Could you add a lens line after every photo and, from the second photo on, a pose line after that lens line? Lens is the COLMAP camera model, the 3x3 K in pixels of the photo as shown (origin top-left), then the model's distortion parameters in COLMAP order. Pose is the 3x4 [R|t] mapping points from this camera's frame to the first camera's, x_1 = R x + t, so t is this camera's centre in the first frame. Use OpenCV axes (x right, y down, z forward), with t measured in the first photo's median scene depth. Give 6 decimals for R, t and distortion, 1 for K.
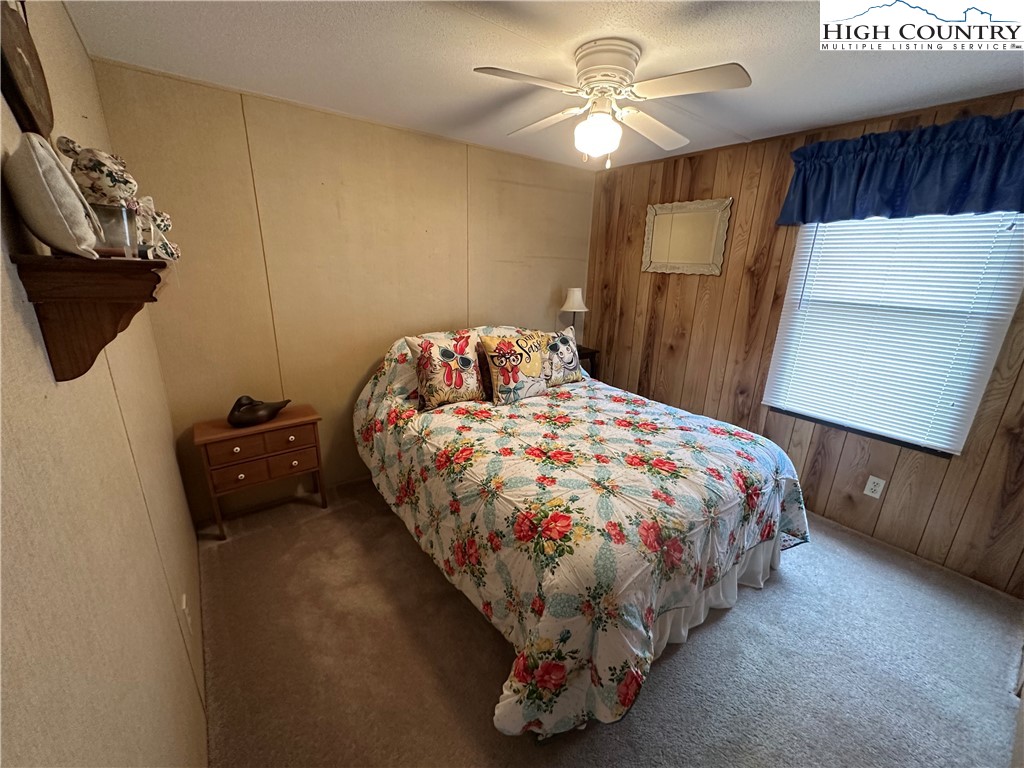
lens RADIAL K [[408.2, 0, 512.0], [0, 408.2, 384.0], [0, 0, 1]] dist [-0.001395, 0.000420]
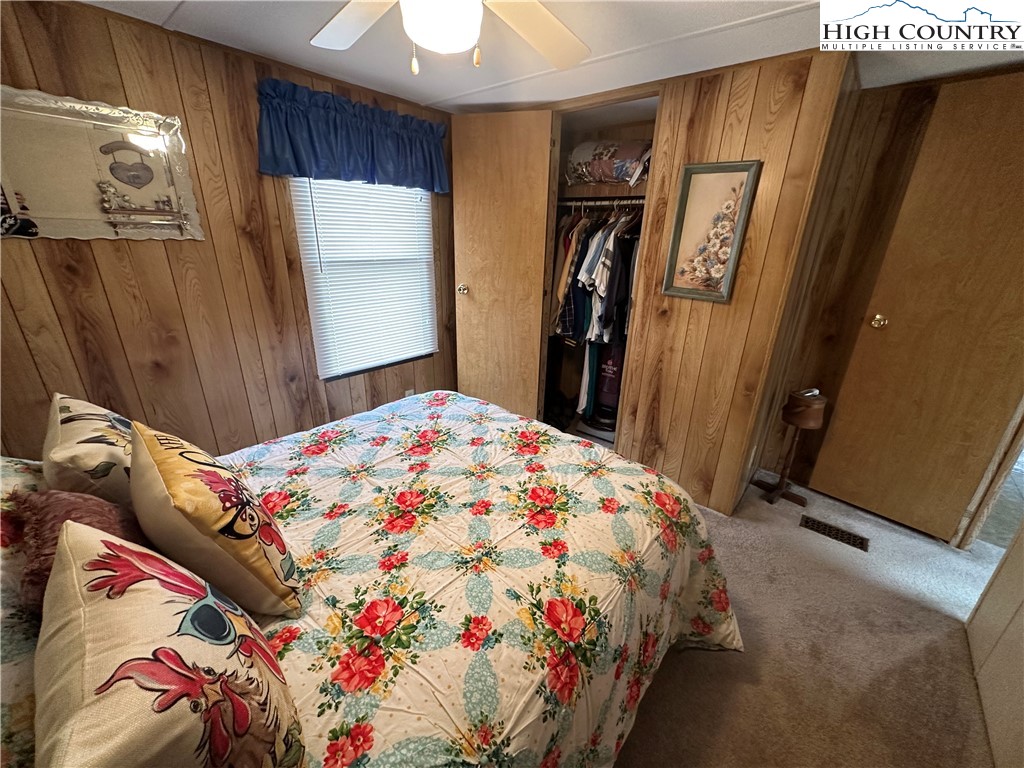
lens RADIAL K [[408.2, 0, 512.0], [0, 408.2, 384.0], [0, 0, 1]] dist [-0.001395, 0.000420]
pose [[-0.196746, -0.377734, 0.904769, -0.374418], [0.246945, 0.873965, 0.418573, -0.267586], [-0.948846, 0.305781, -0.078670, 0.801131]]
